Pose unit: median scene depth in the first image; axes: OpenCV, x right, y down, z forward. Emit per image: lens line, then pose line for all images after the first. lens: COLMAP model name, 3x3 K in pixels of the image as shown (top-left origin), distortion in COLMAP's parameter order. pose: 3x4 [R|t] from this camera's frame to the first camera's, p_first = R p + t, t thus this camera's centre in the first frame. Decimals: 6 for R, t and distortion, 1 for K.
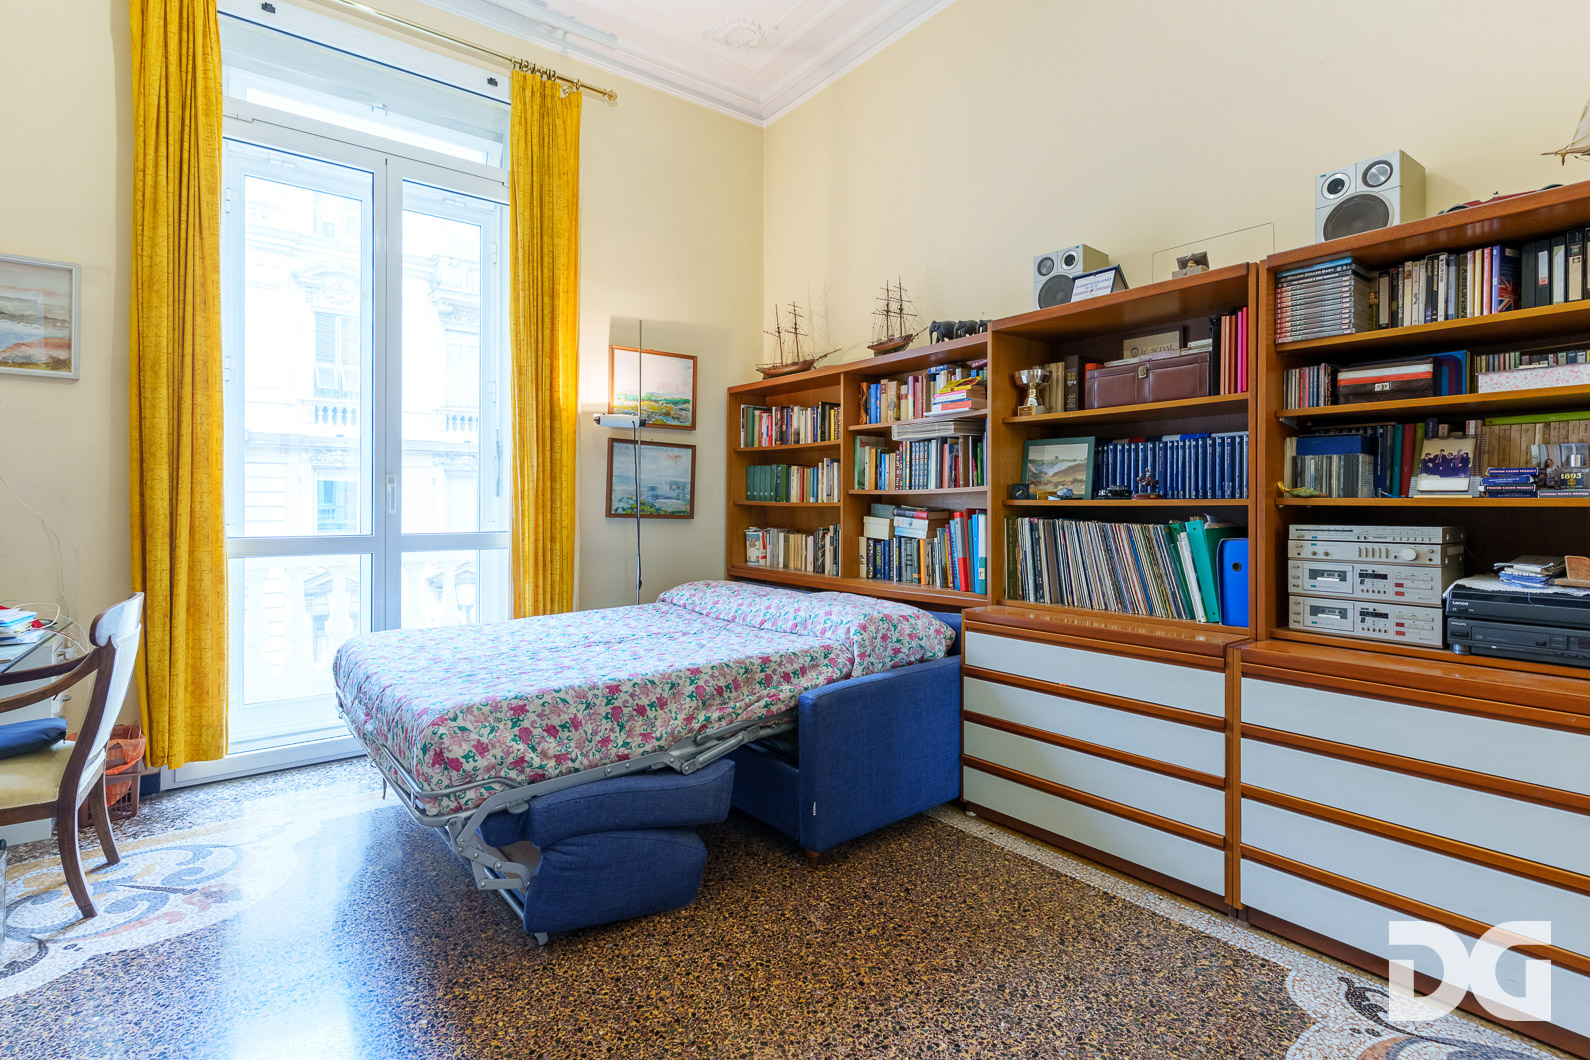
lens RADIAL K [[773.8, 0, 791.9], [0, 773.8, 503.1], [0, 0, 1]] dist [0.000501, 0.000790]
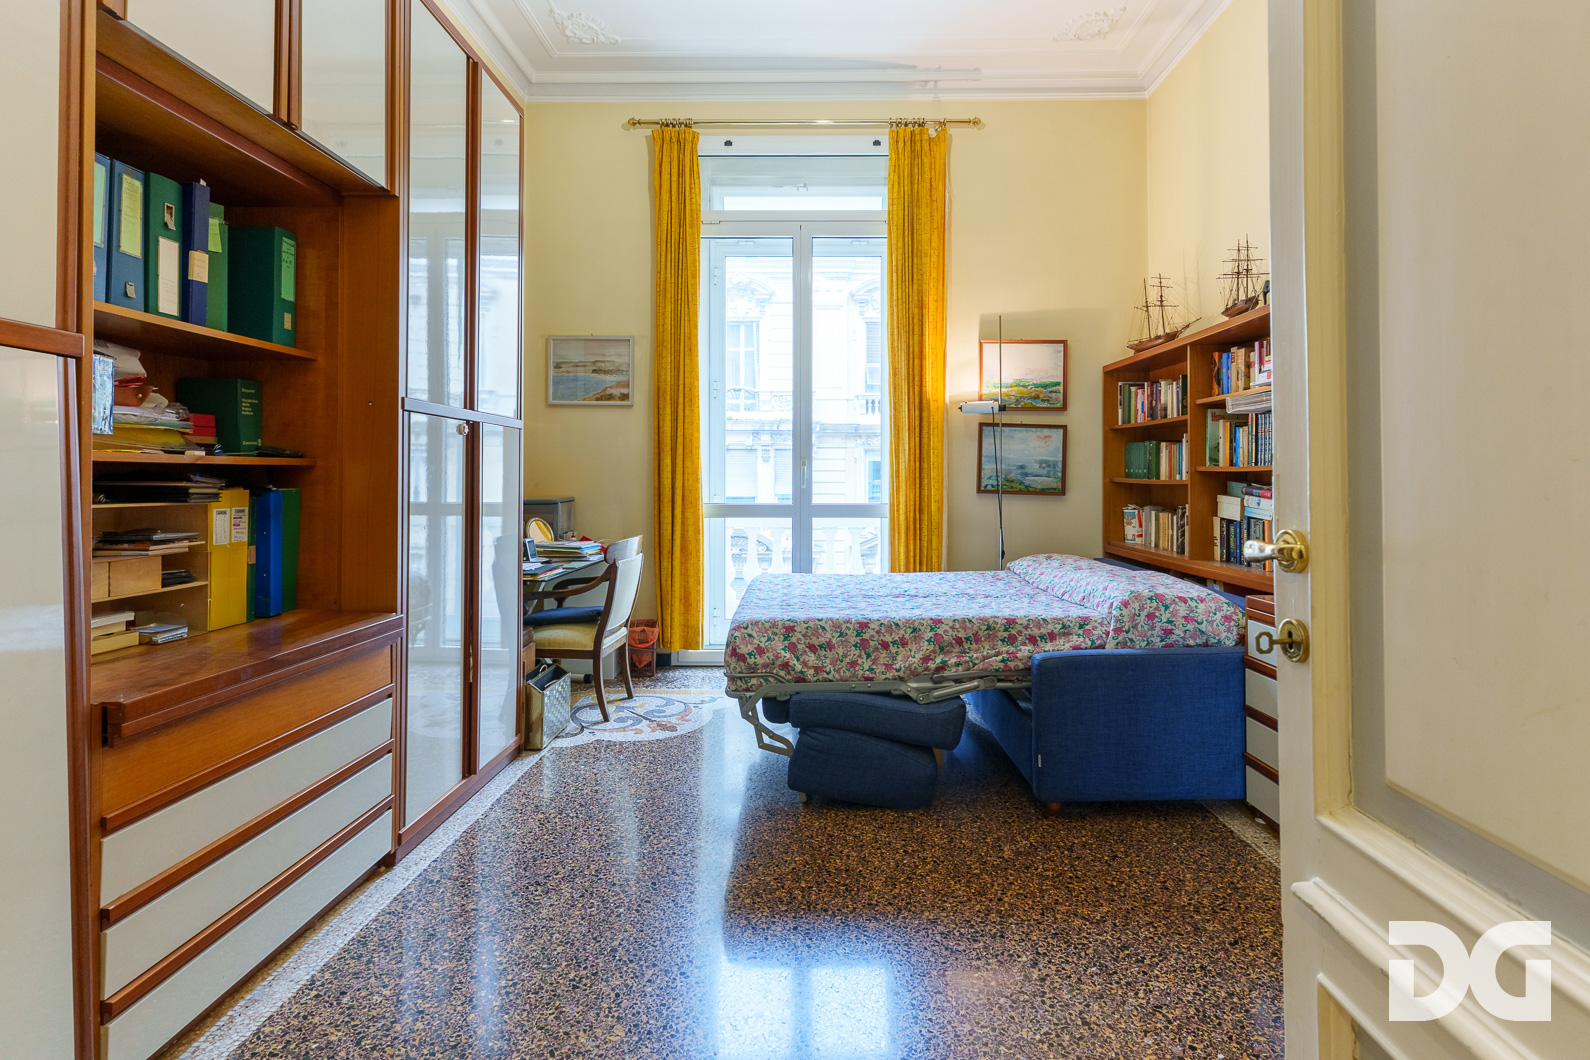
lens RADIAL K [[771.9, 0, 799.5], [0, 771.9, 468.5], [0, 0, 1]] dist [0.000608, 0.000546]
pose [[0.780878, -0.009161, -0.624616, 0.302240], [0.000320, 0.999898, -0.014265, -0.001655], [0.624683, 0.010939, 0.780802, -0.046094]]
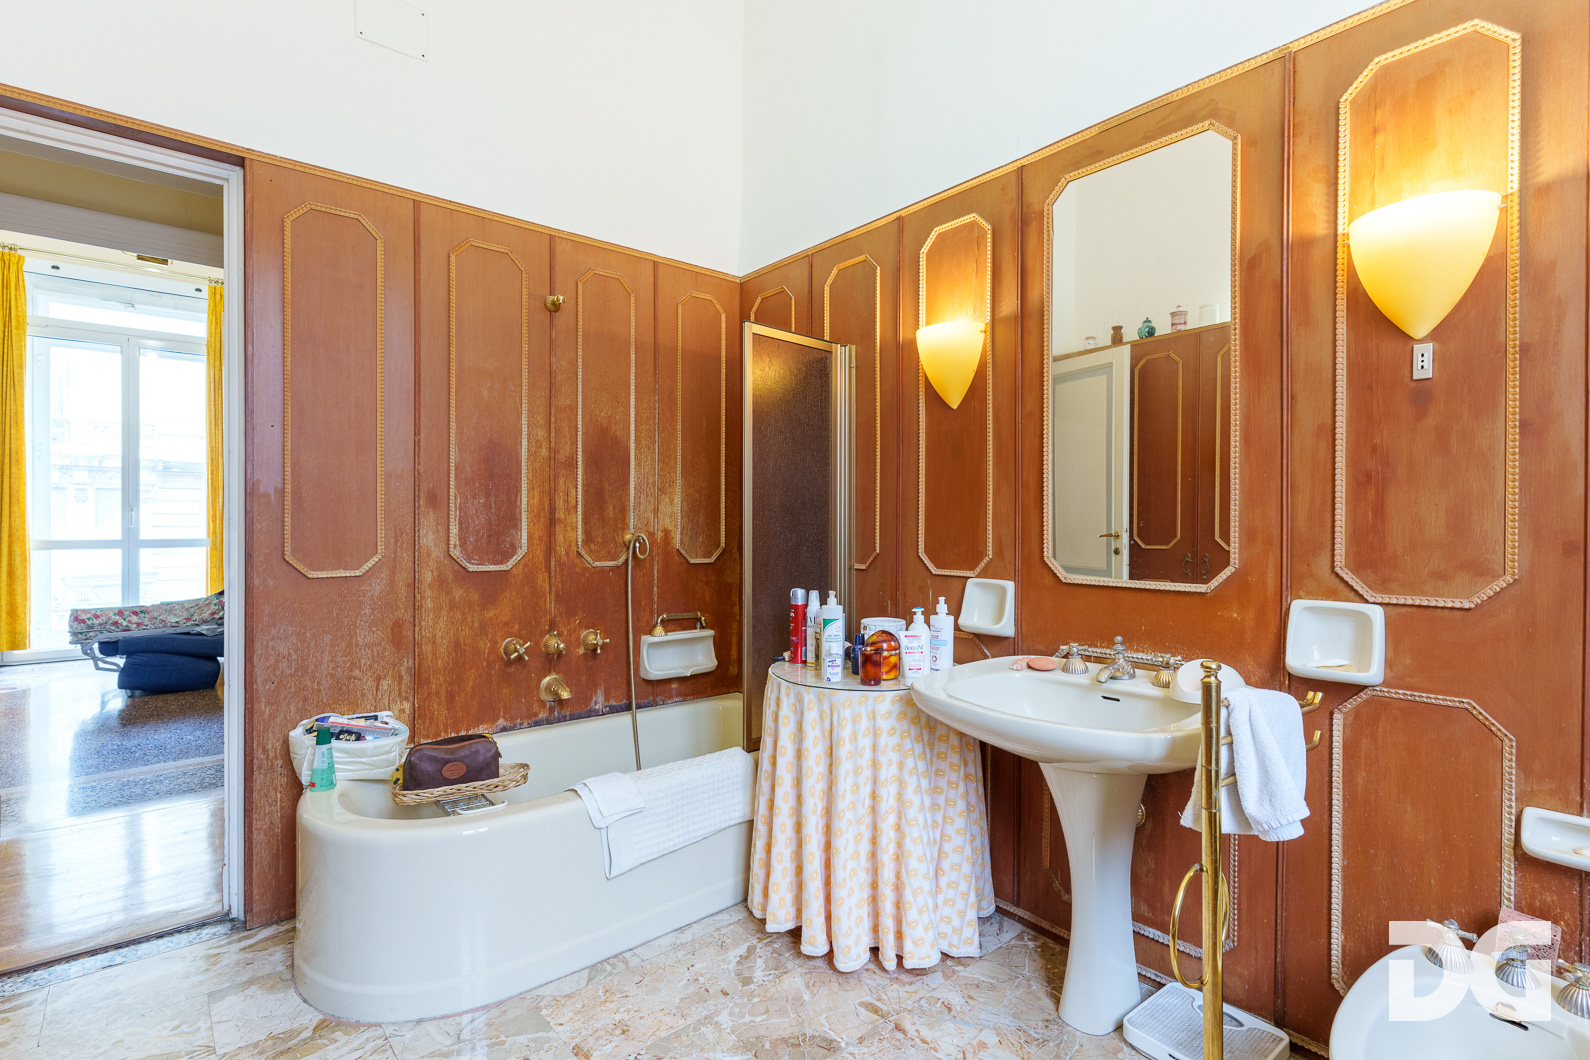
lens RADIAL K [[762.1, 0, 798.1], [0, 762.1, 523.6], [0, 0, 1]] dist [0.000548, 0.000187]
pose [[0.999163, -0.001084, 0.040898, 0.990617], [0.001050, 0.999999, 0.000844, 0.003661], [-0.040899, -0.000800, 0.999163, -0.885429]]
